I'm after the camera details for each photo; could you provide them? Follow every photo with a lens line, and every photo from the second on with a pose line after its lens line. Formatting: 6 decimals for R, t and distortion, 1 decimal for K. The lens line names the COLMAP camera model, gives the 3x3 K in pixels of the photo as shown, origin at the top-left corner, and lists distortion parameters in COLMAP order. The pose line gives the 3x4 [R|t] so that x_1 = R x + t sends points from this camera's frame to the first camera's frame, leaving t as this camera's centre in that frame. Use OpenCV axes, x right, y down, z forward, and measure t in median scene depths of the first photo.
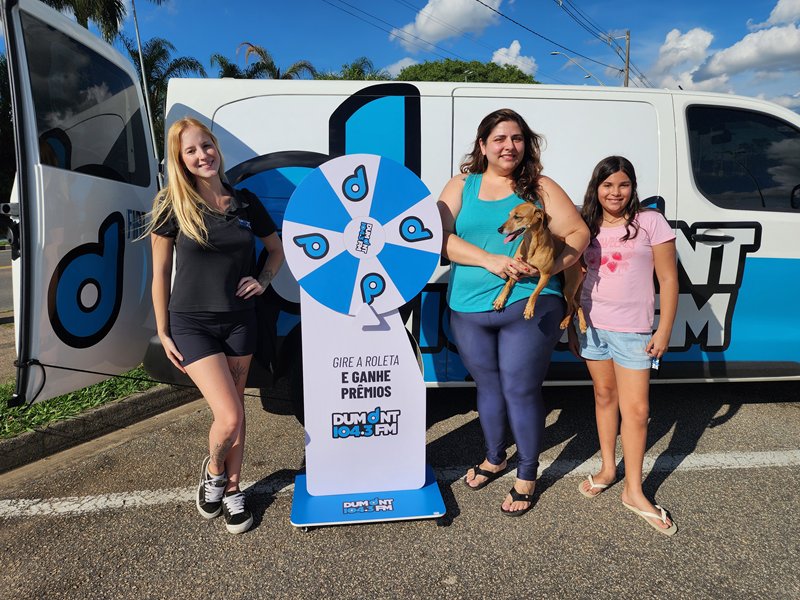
lens RADIAL K [[530.5, 0, 398.4], [0, 530.5, 301.9], [0, 0, 1]] dist [0.056339, -0.053213]
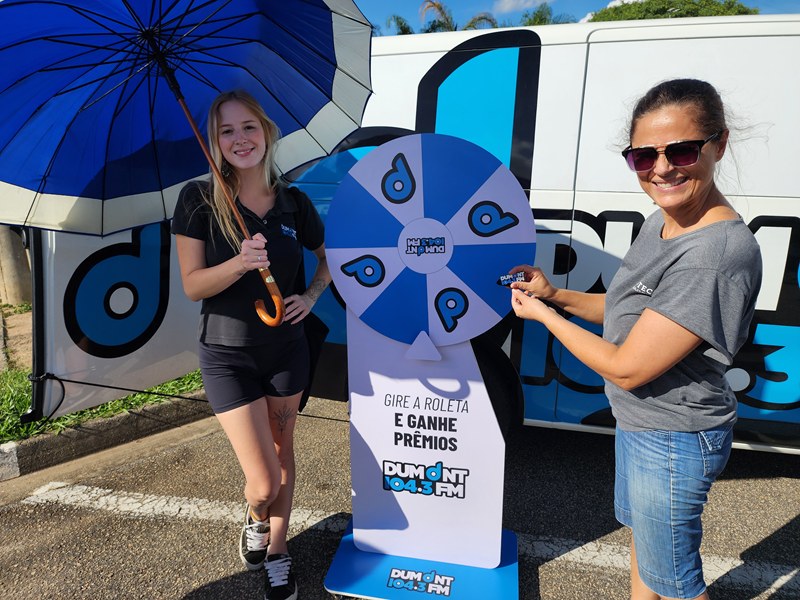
lens RADIAL K [[530.4, 0, 402.0], [0, 530.4, 298.0], [0, 0, 1]] dist [0.052952, -0.052227]
pose [[0.951350, 0.072070, -0.299566, 0.125513], [-0.052998, 0.996045, 0.071320, -0.093137], [0.303521, -0.051973, 0.951406, 0.254528]]
